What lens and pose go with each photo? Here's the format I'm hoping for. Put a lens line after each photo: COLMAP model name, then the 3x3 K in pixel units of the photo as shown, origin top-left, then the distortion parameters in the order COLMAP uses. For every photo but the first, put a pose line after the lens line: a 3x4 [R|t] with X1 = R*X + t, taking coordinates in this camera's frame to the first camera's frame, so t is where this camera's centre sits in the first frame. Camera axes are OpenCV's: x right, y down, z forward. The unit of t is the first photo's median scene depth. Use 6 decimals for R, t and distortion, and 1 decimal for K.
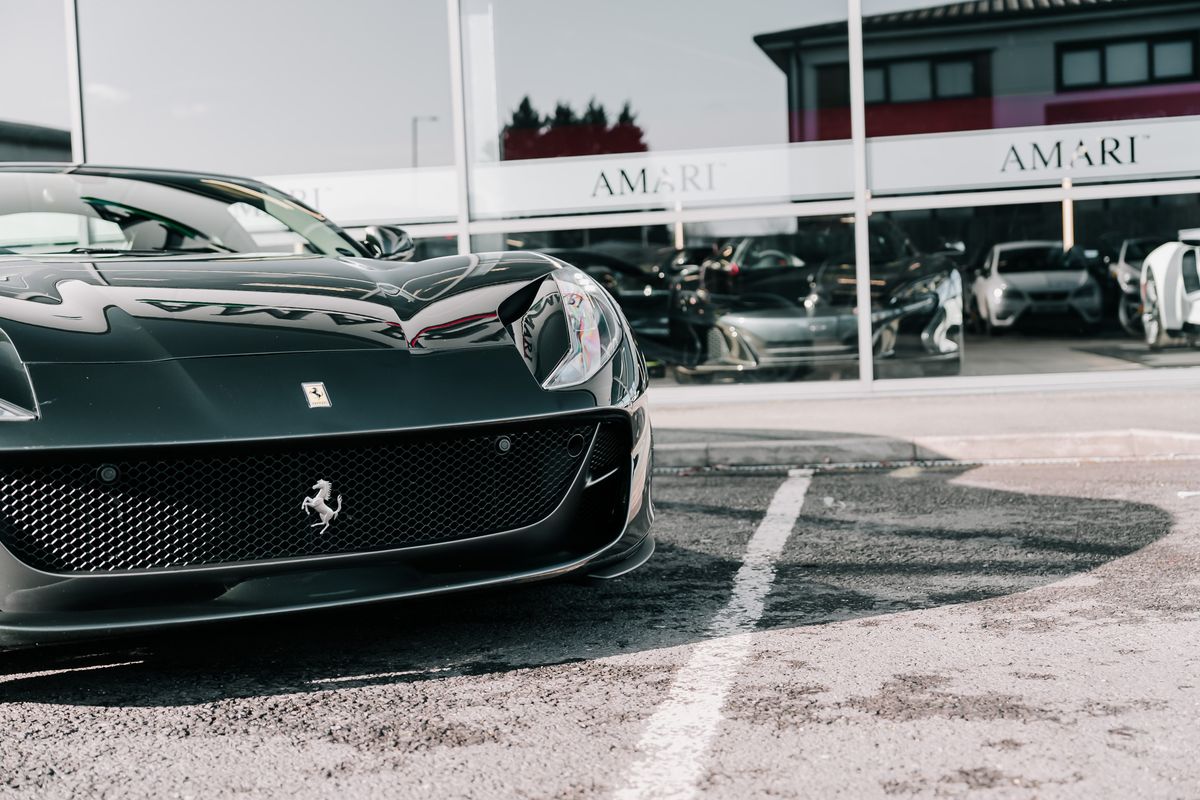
lens RADIAL K [[1506.0, 0, 598.6], [0, 1506.0, 407.2], [0, 0, 1]] dist [0.076005, 0.000000]
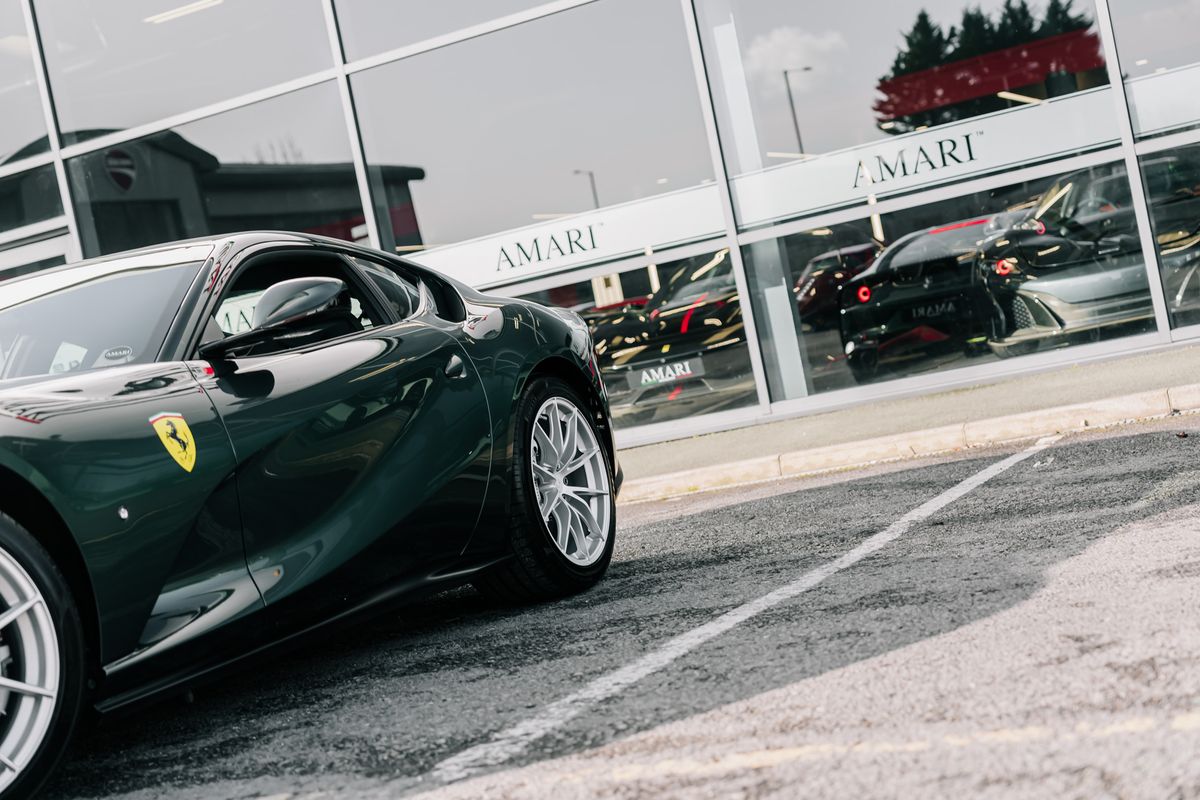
lens RADIAL K [[1814.9, 0, 597.1], [0, 1814.9, 398.0], [0, 0, 1]] dist [0.053192, 0.000000]
pose [[0.955230, -0.146909, -0.256813, 0.114300], [0.145906, 0.989030, -0.023064, -0.000853], [0.257384, -0.015439, 0.966186, -0.187669]]
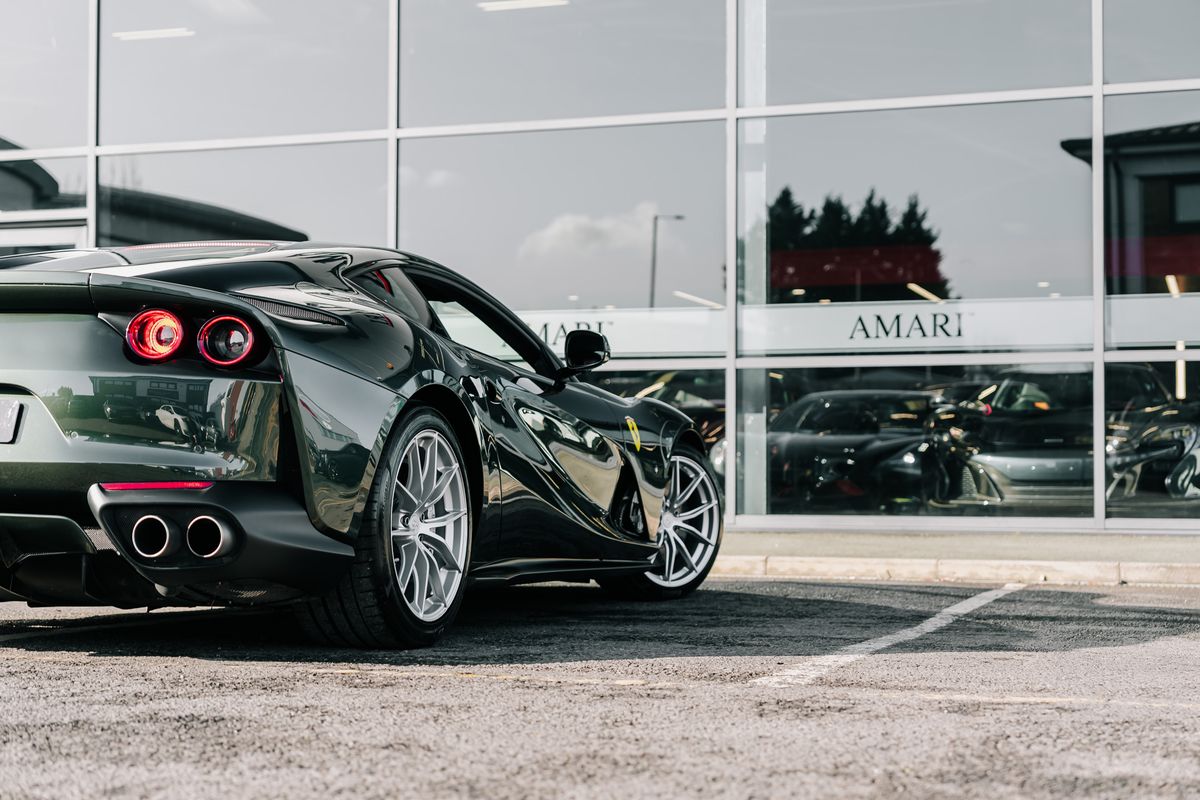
lens RADIAL K [[1885.7, 0, 598.4], [0, 1885.7, 420.3], [0, 0, 1]] dist [0.075801, 0.000000]
pose [[0.989033, 0.038763, -0.142519, 0.012308], [-0.049712, 0.996012, -0.074090, 0.028406], [0.139079, 0.080362, 0.987015, -0.359317]]
